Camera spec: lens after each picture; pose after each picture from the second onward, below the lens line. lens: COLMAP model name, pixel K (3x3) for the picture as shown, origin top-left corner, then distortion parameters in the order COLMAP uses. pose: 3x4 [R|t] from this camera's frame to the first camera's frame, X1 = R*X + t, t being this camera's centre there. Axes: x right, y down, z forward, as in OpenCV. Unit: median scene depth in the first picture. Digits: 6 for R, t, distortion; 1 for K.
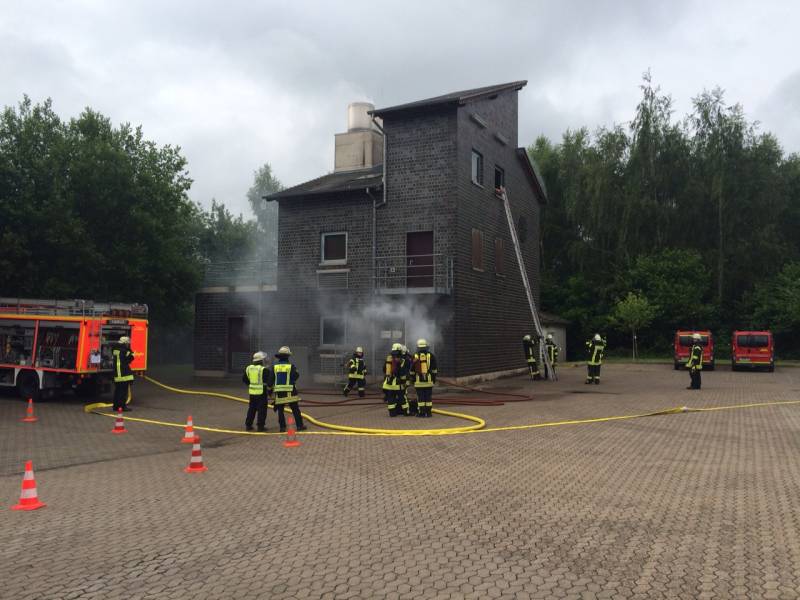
lens RADIAL K [[680.6, 0, 431.4], [0, 680.6, 301.8], [0, 0, 1]] dist [0.183467, -0.129168]
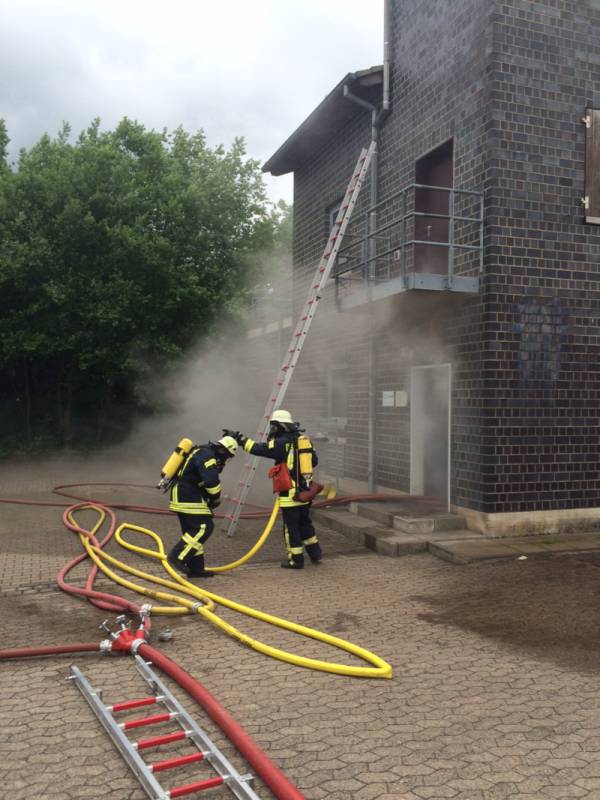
lens RADIAL K [[689.9, 0, 300.0], [0, 689.9, 400.0], [0, 0, 1]] dist [0.106143, -0.142192]
pose [[0.698613, 0.001865, -0.715498, 0.123277], [0.028980, 0.999102, 0.030900, 0.017786], [0.714913, -0.042322, 0.697932, 0.343112]]
